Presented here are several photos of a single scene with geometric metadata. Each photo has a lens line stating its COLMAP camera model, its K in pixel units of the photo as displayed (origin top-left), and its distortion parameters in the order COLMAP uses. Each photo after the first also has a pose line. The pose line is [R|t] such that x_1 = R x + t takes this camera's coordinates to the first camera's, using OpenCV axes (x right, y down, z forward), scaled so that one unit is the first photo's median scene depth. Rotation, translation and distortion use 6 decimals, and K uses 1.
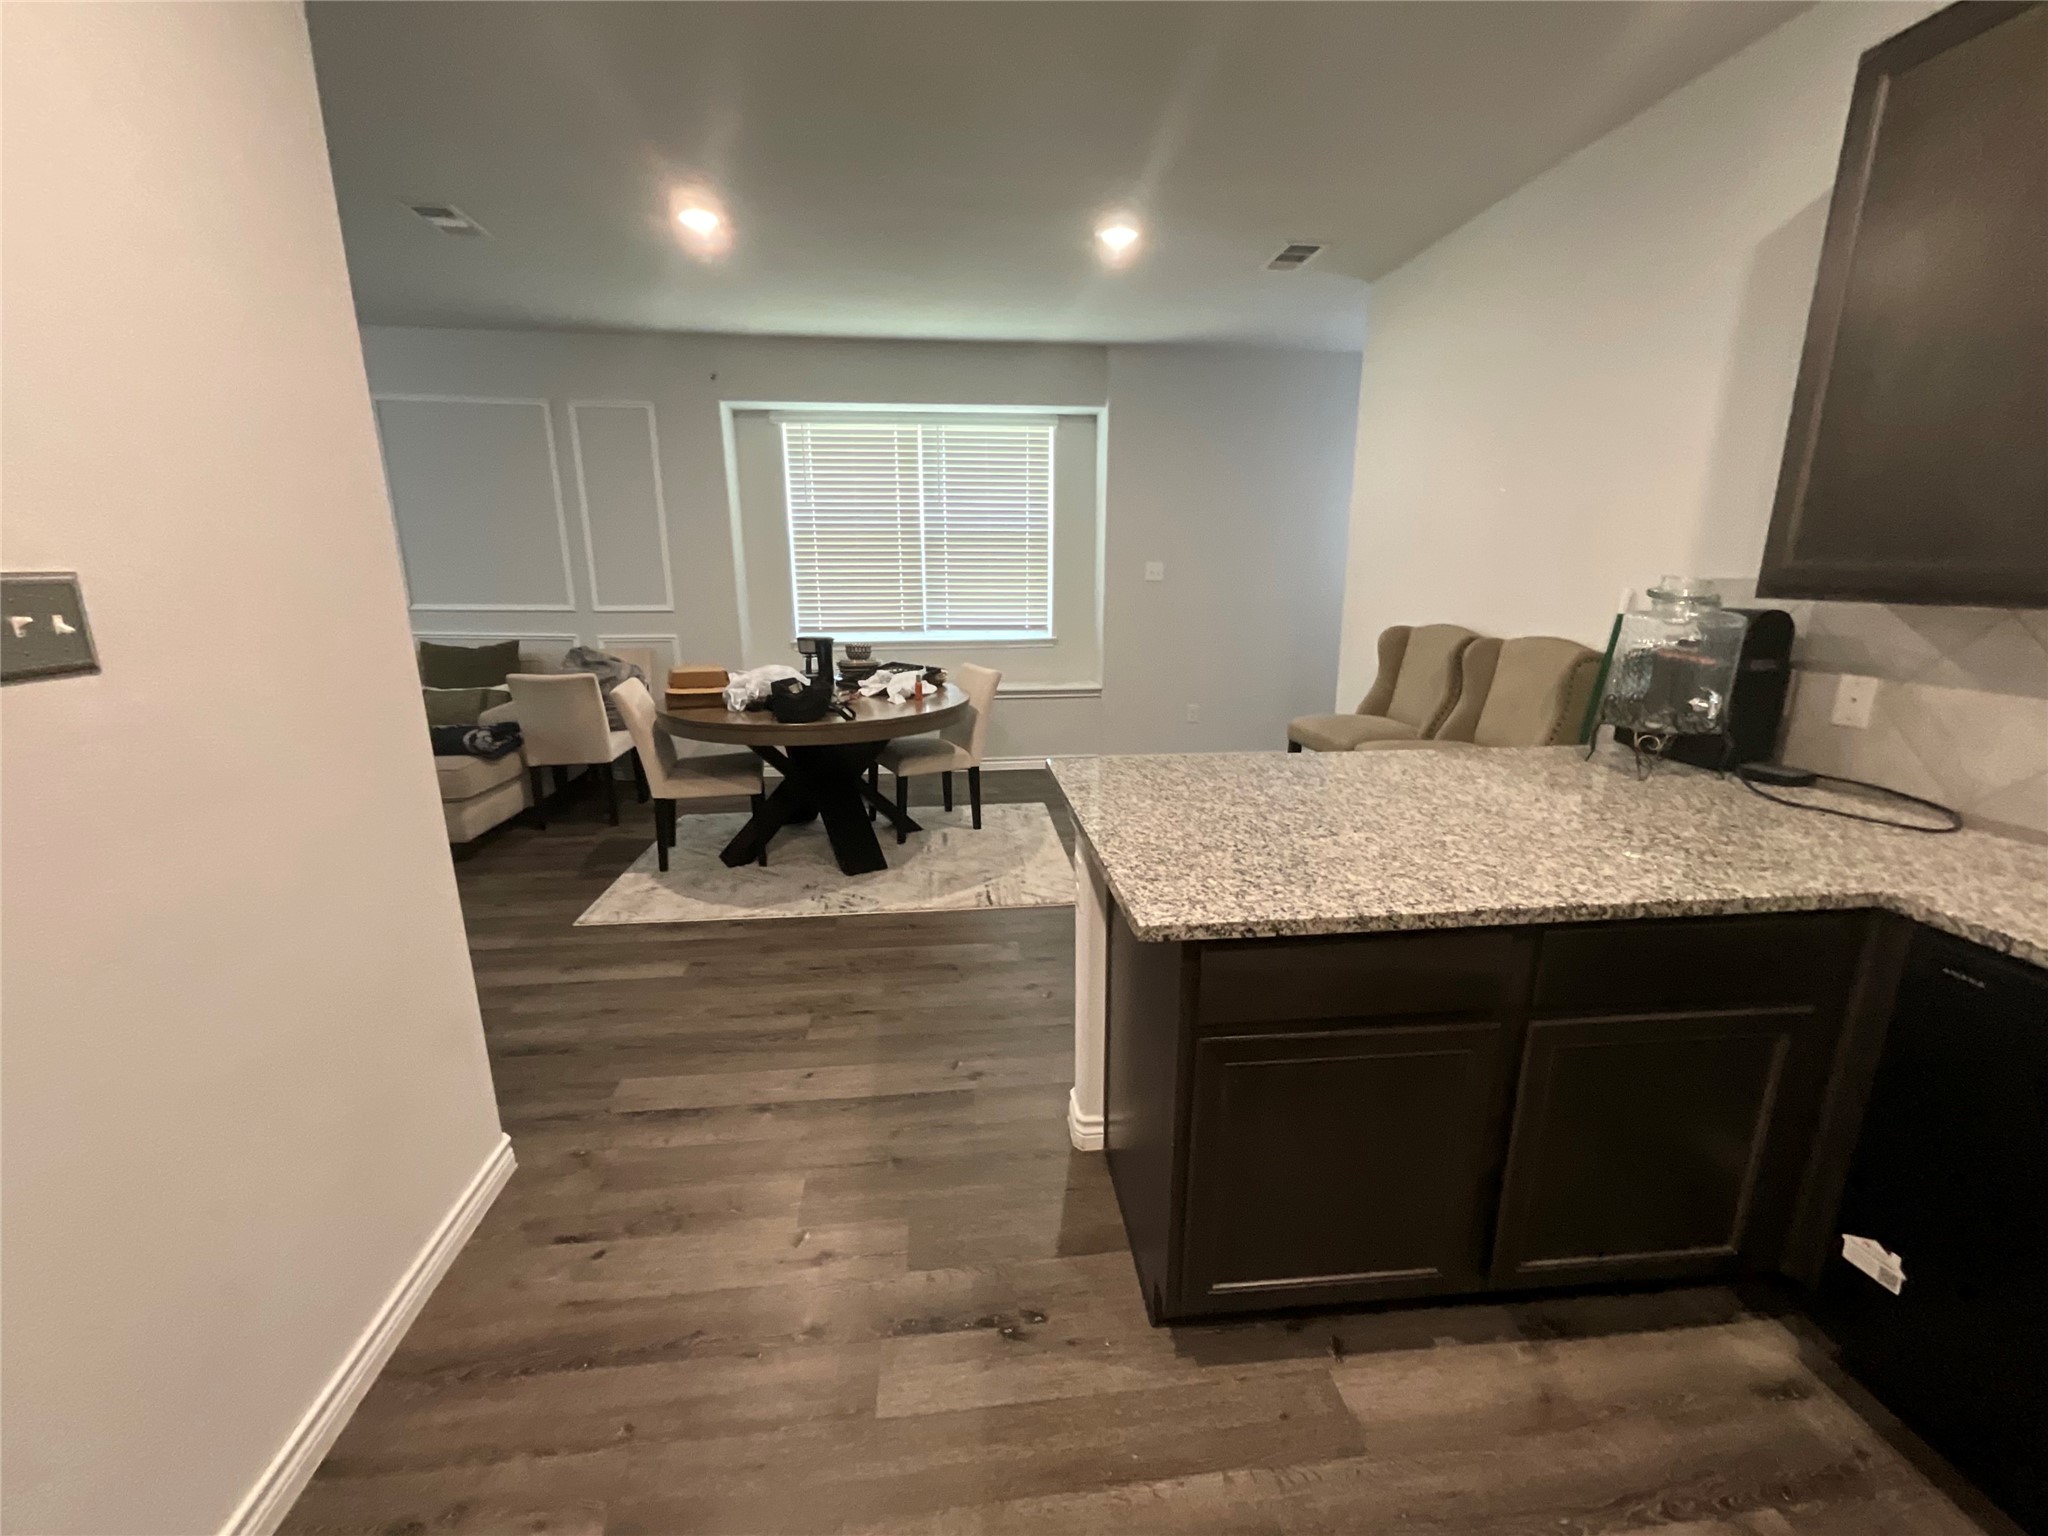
lens RADIAL K [[833.8, 0, 1025.0], [0, 833.8, 770.4], [0, 0, 1]] dist [-0.002380, -0.000957]
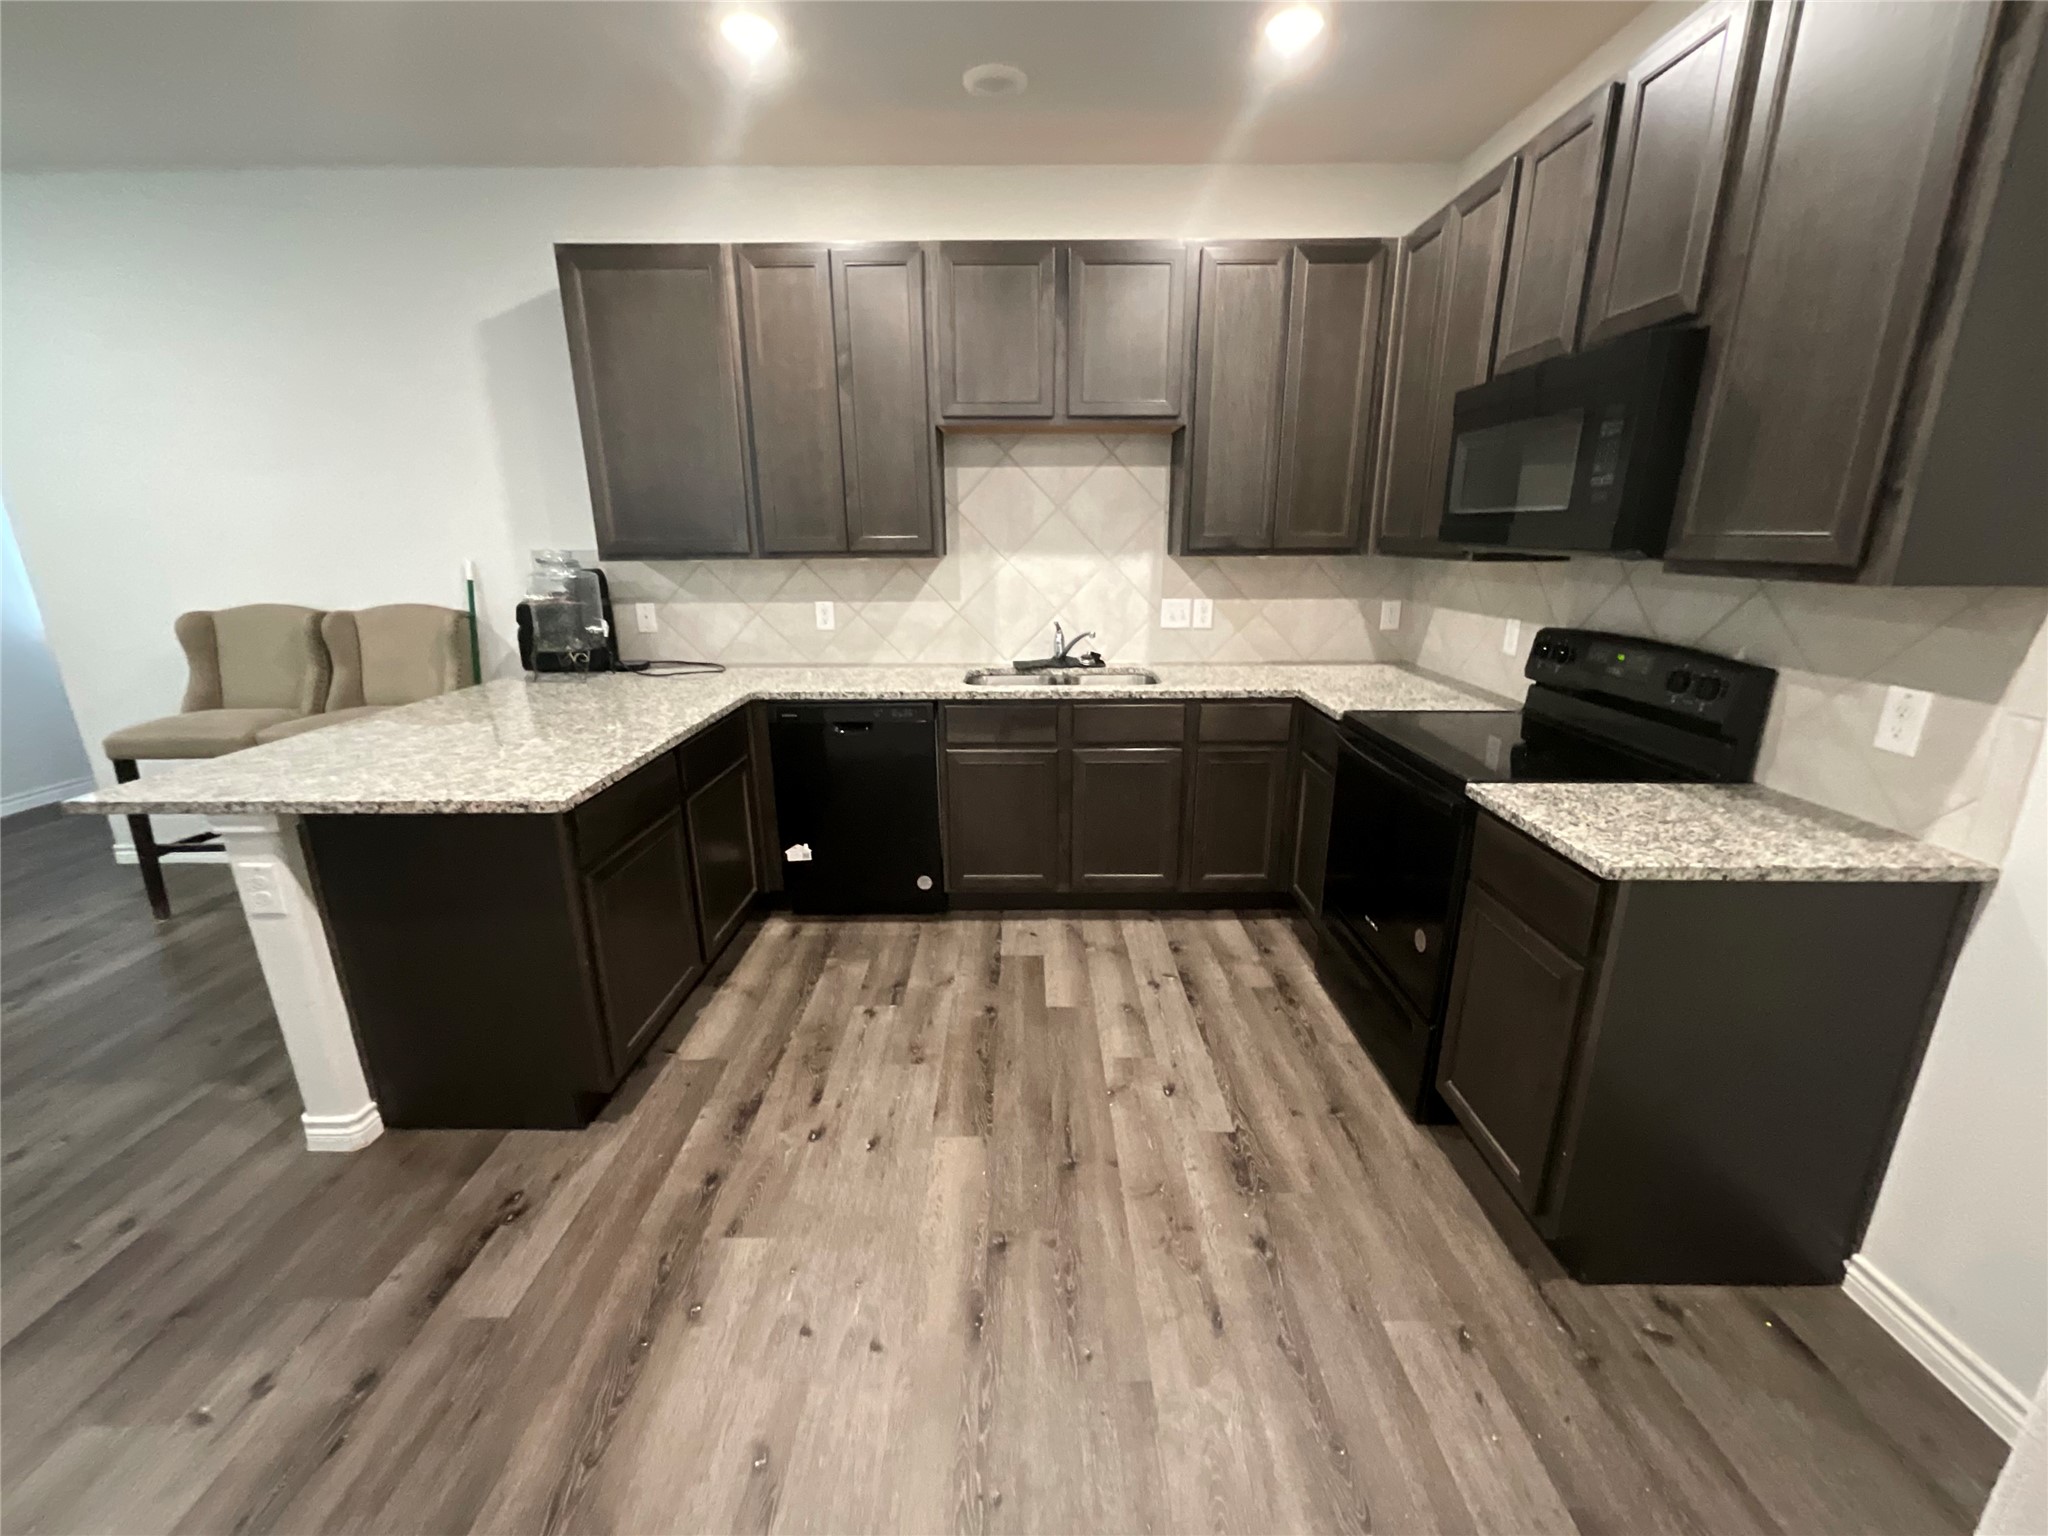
lens RADIAL K [[833.8, 0, 1022.1], [0, 833.8, 769.7], [0, 0, 1]] dist [-0.002380, -0.000957]
pose [[0.109744, -0.271929, 0.956039, -0.858834], [0.245997, 0.939356, 0.238946, -0.008173], [-0.963038, 0.208960, 0.169982, -0.006632]]
